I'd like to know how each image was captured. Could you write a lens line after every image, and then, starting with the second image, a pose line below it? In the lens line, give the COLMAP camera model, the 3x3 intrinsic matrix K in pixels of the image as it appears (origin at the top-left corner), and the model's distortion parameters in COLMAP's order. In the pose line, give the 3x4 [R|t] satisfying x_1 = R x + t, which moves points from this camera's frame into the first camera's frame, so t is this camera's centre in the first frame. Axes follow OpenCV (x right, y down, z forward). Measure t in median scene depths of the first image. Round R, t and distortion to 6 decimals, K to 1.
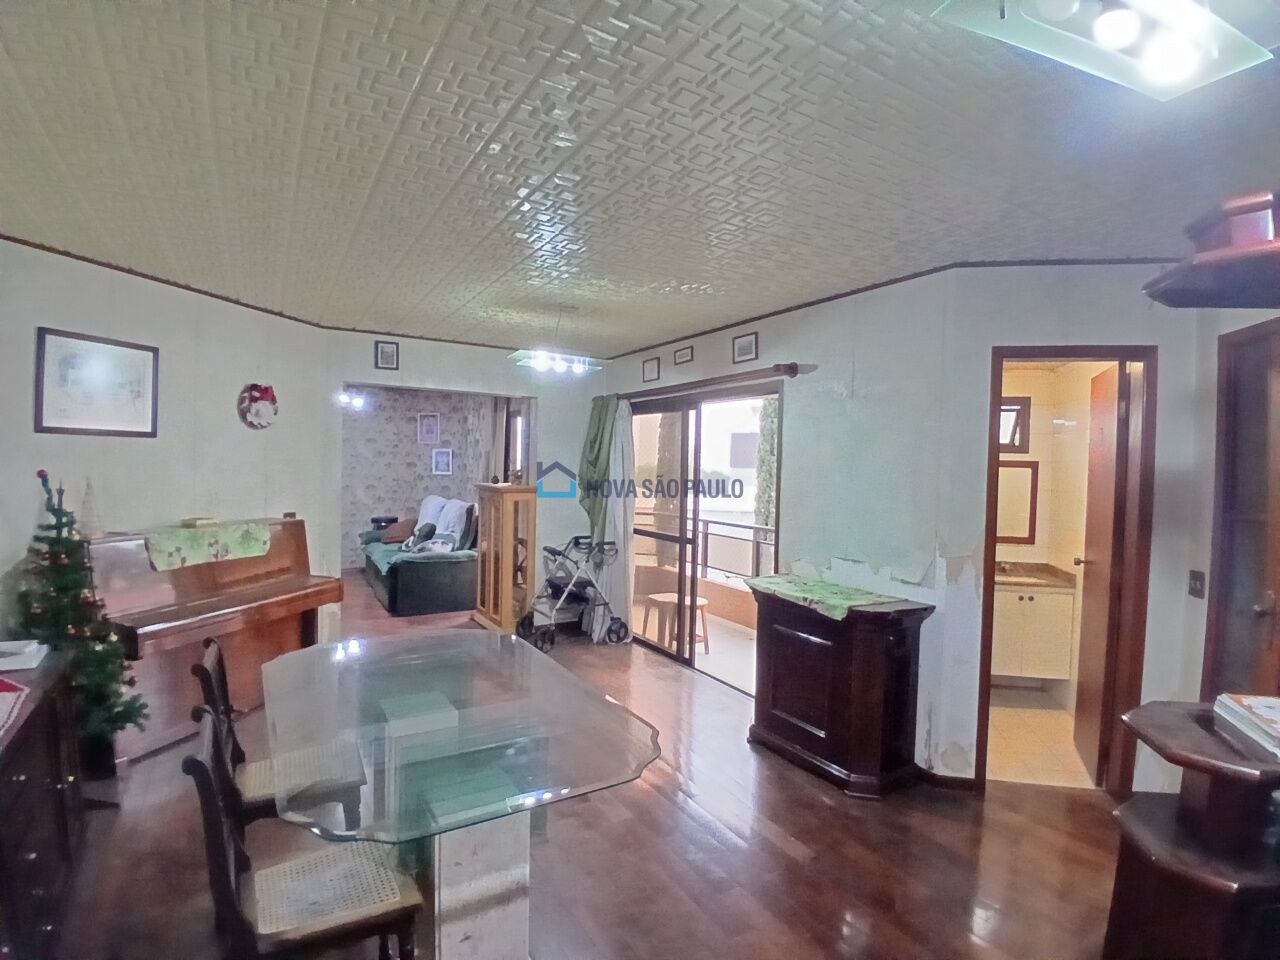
lens RADIAL K [[636.1, 0, 640.0], [0, 636.1, 480.0], [0, 0, 1]] dist [0.001933, -0.042921]
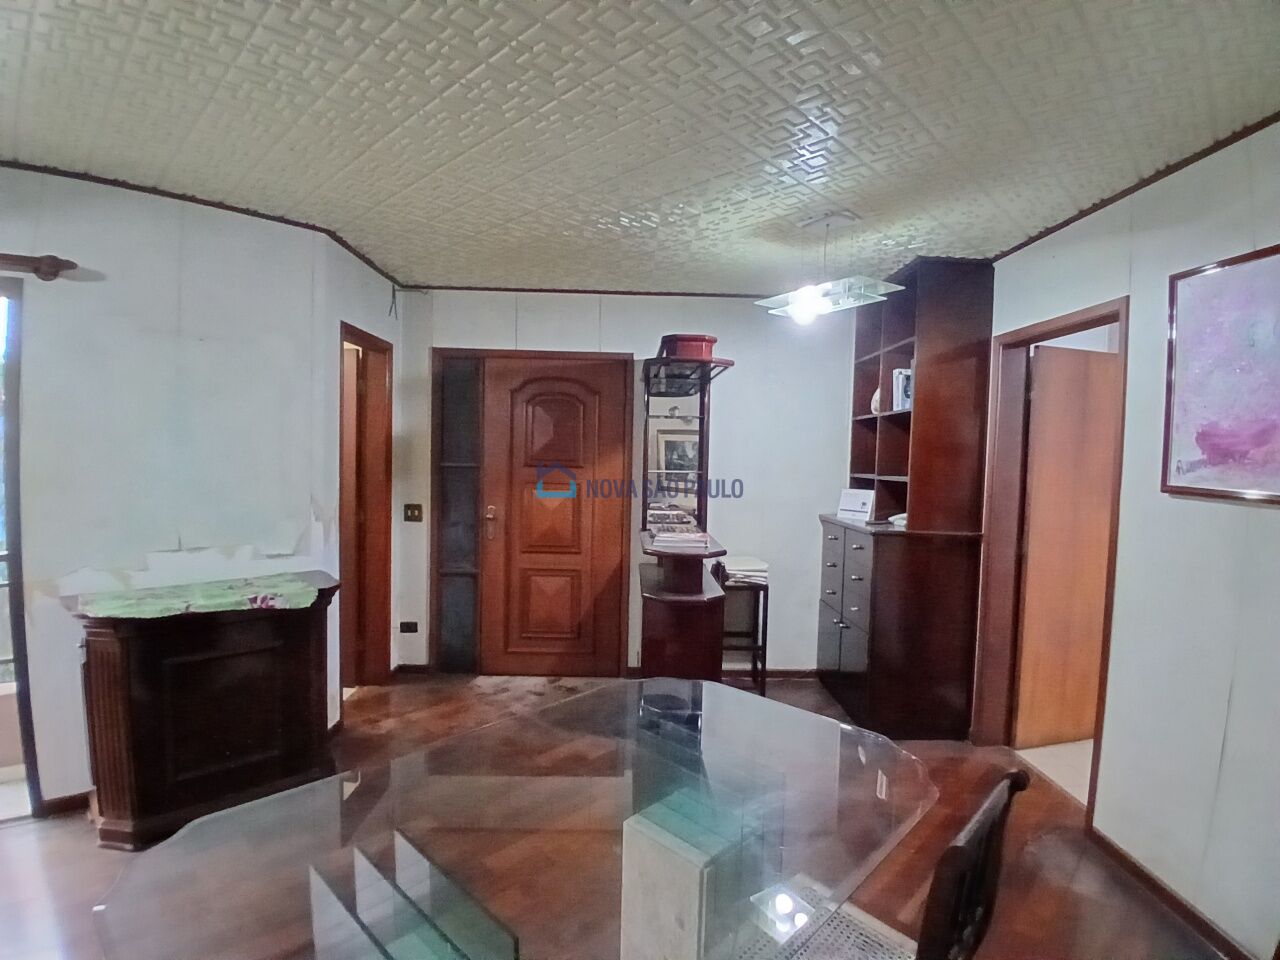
lens RADIAL K [[636.1, 0, 640.0], [0, 636.1, 480.0], [0, 0, 1]] dist [0.001933, -0.042921]
pose [[-0.252286, -0.071209, 0.965029, -0.538438], [-0.005490, 0.997378, 0.072161, -0.014169], [-0.967637, 0.012907, -0.252016, 0.675949]]
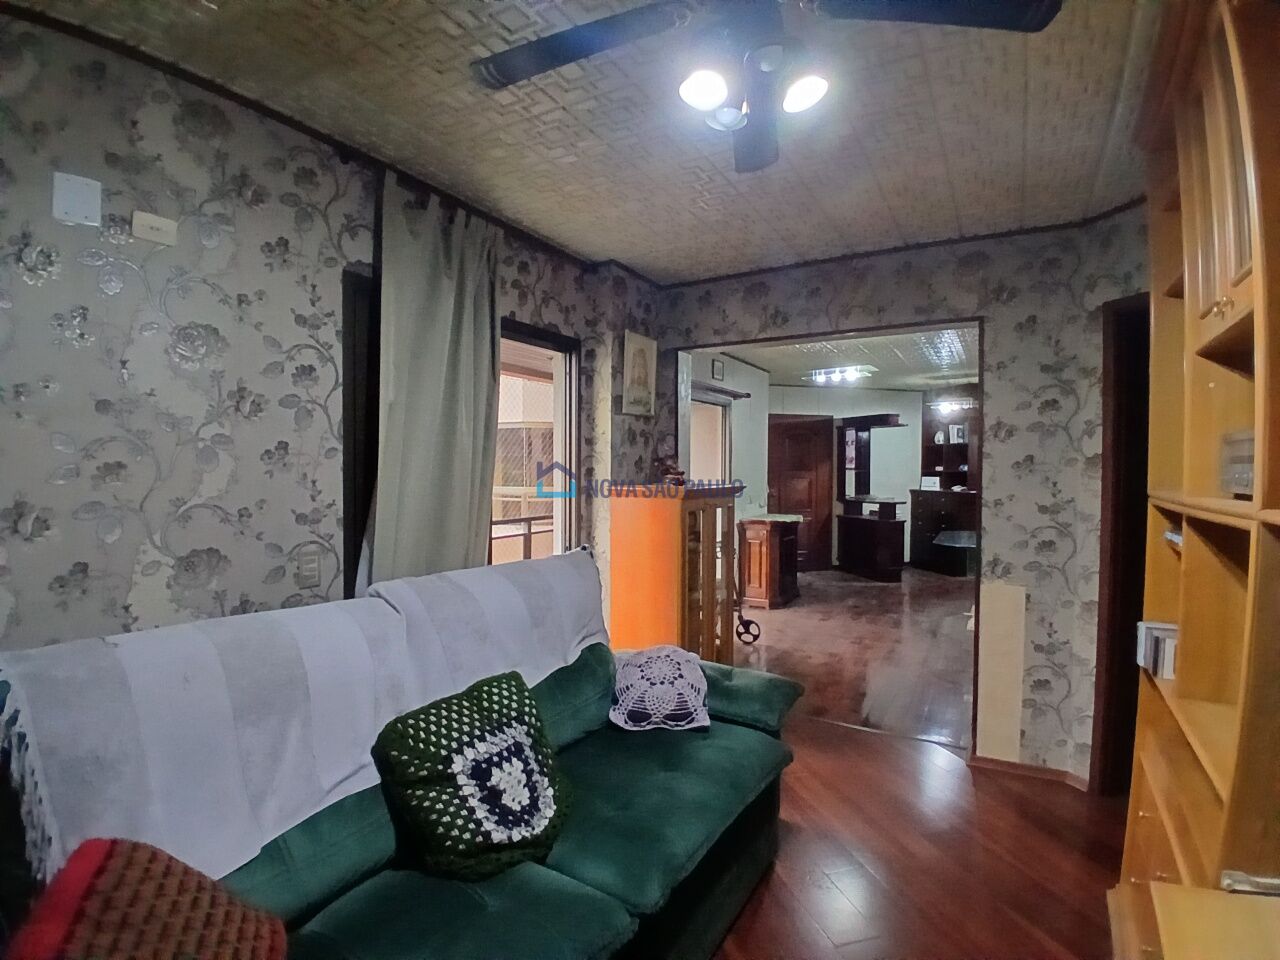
lens RADIAL K [[636.1, 0, 640.0], [0, 636.1, 480.0], [0, 0, 1]] dist [0.001933, -0.042921]
pose [[-0.480244, -0.044080, 0.876027, -1.220121], [0.006956, 0.998514, 0.054057, -0.050562], [-0.877107, 0.032054, -0.479223, 2.268789]]
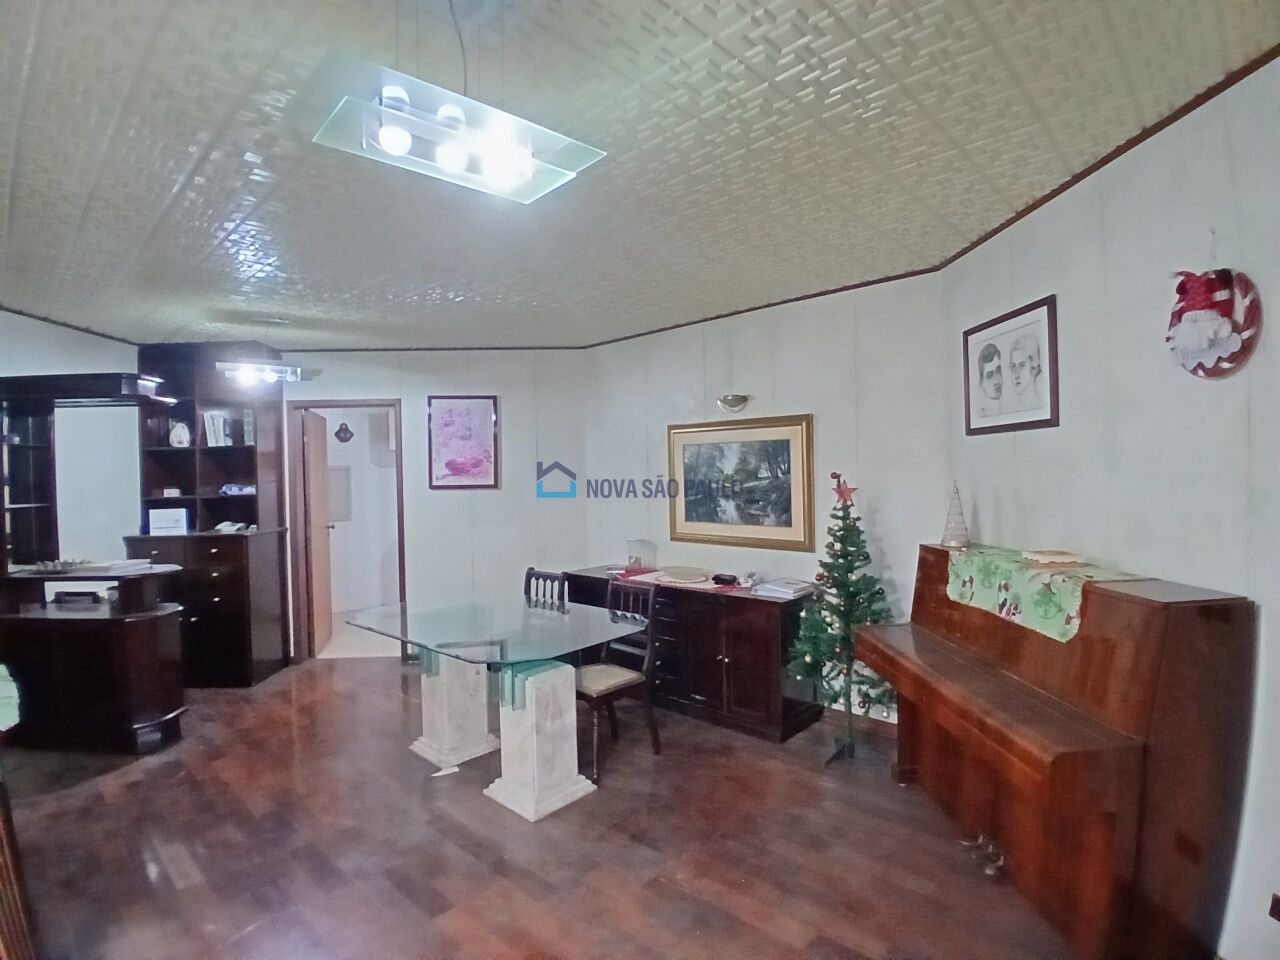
lens RADIAL K [[636.1, 0, 640.0], [0, 636.1, 480.0], [0, 0, 1]] dist [0.001933, -0.042921]
pose [[-0.964187, -0.000149, -0.265225, -0.154058], [-0.007887, 0.999574, 0.028113, -0.024759], [0.265108, 0.029198, -0.963777, 1.563695]]
